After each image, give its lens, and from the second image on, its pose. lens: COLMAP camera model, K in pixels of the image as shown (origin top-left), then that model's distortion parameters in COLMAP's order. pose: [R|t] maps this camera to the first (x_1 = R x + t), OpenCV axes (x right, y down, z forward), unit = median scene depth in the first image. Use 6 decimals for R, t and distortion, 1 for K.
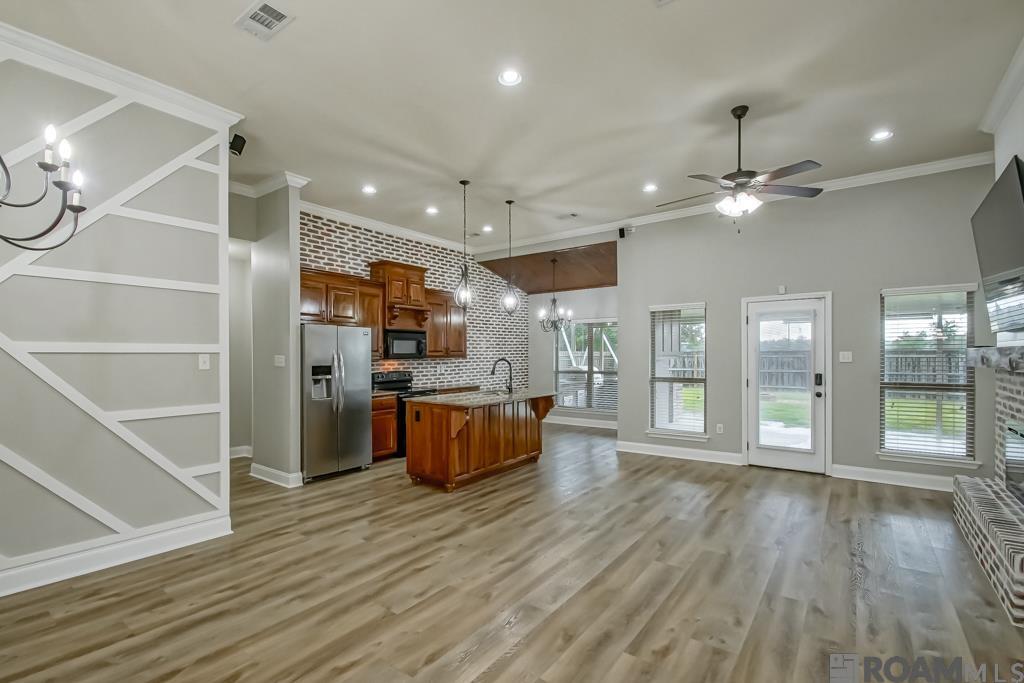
lens RADIAL K [[451.0, 0, 521.6], [0, 451.0, 355.4], [0, 0, 1]] dist [-0.000278, -0.000086]
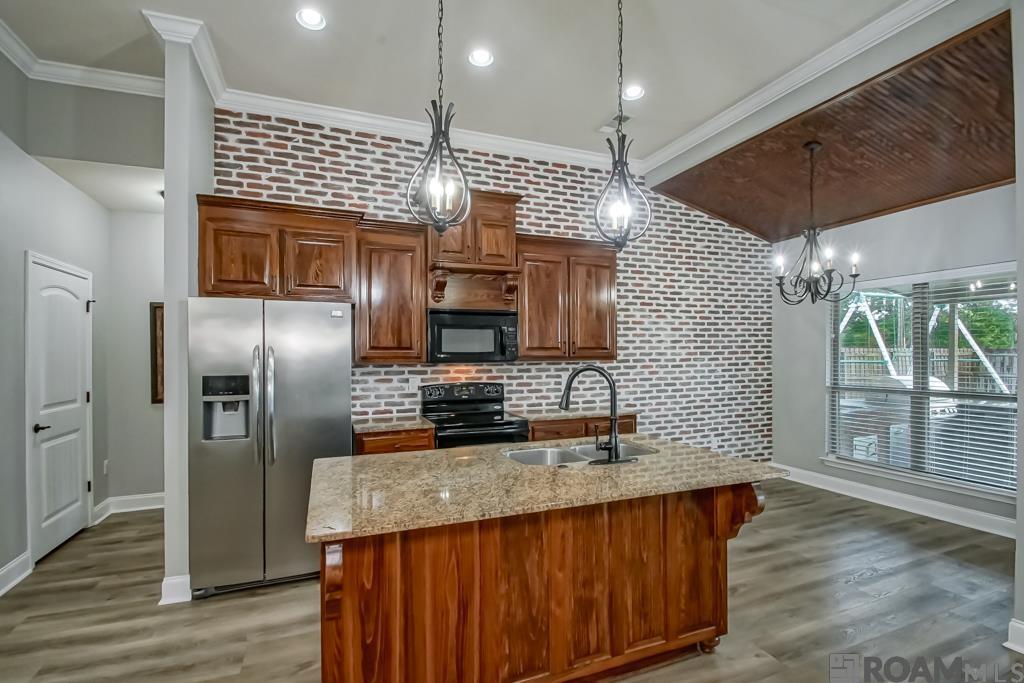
lens RADIAL K [[469.3, 0, 510.5], [0, 469.3, 354.3], [0, 0, 1]] dist [0.001675, -0.000535]
pose [[0.836075, -0.003290, -0.548605, 0.105990], [0.001821, 0.999993, -0.003220, -0.000074], [0.548612, 0.001693, 0.836075, 0.602696]]
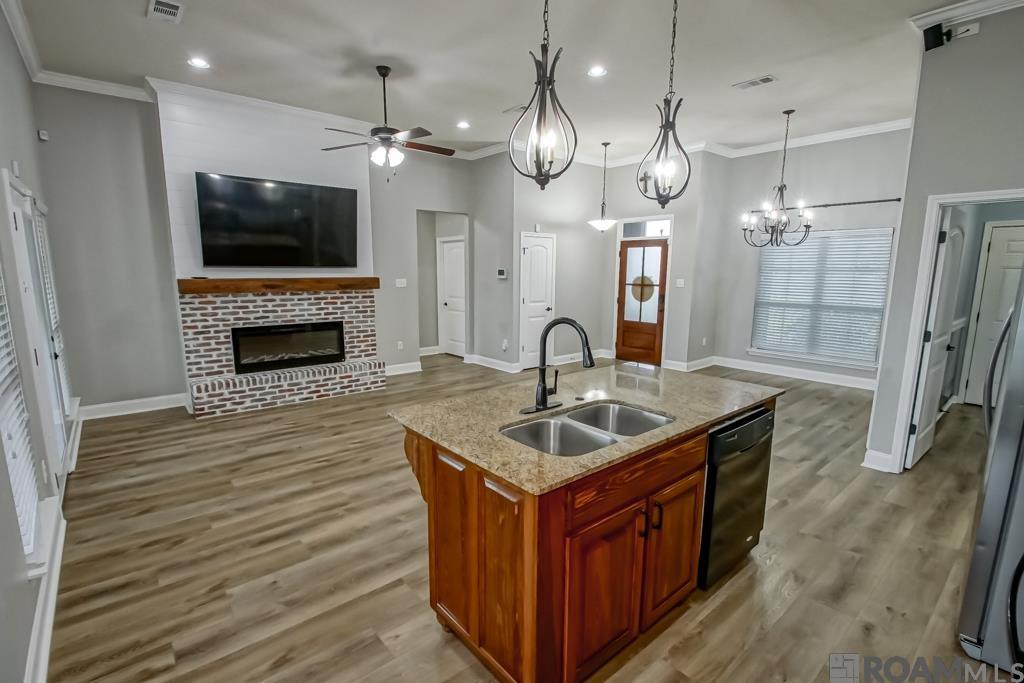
lens RADIAL K [[474.5, 0, 505.6], [0, 474.5, 355.2], [0, 0, 1]] dist [0.018799, -0.021210]
pose [[-0.957388, -0.051523, 0.284173, -0.114225], [0.001808, 0.982869, 0.184294, -0.031925], [-0.288800, 0.176955, -0.940894, 1.298918]]
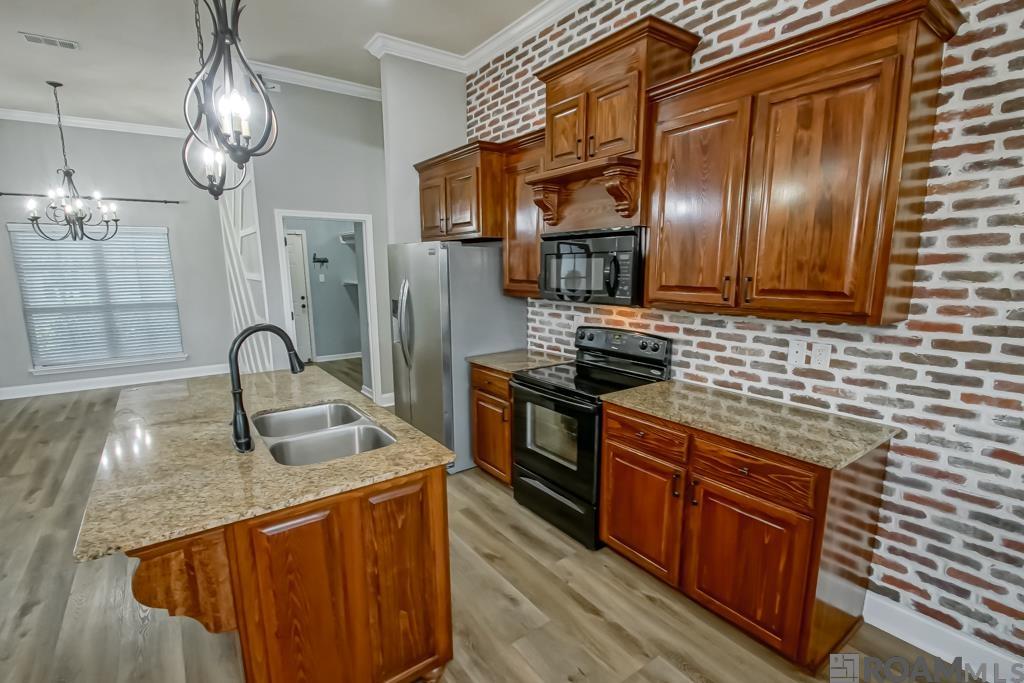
lens RADIAL K [[471.4, 0, 518.7], [0, 471.4, 350.8], [0, 0, 1]] dist [0.019738, -0.017525]
pose [[-0.328584, 0.173294, -0.928441, 0.188219], [0.000558, 0.983059, 0.183291, -0.031515], [0.944475, 0.059708, -0.323114, 1.195096]]
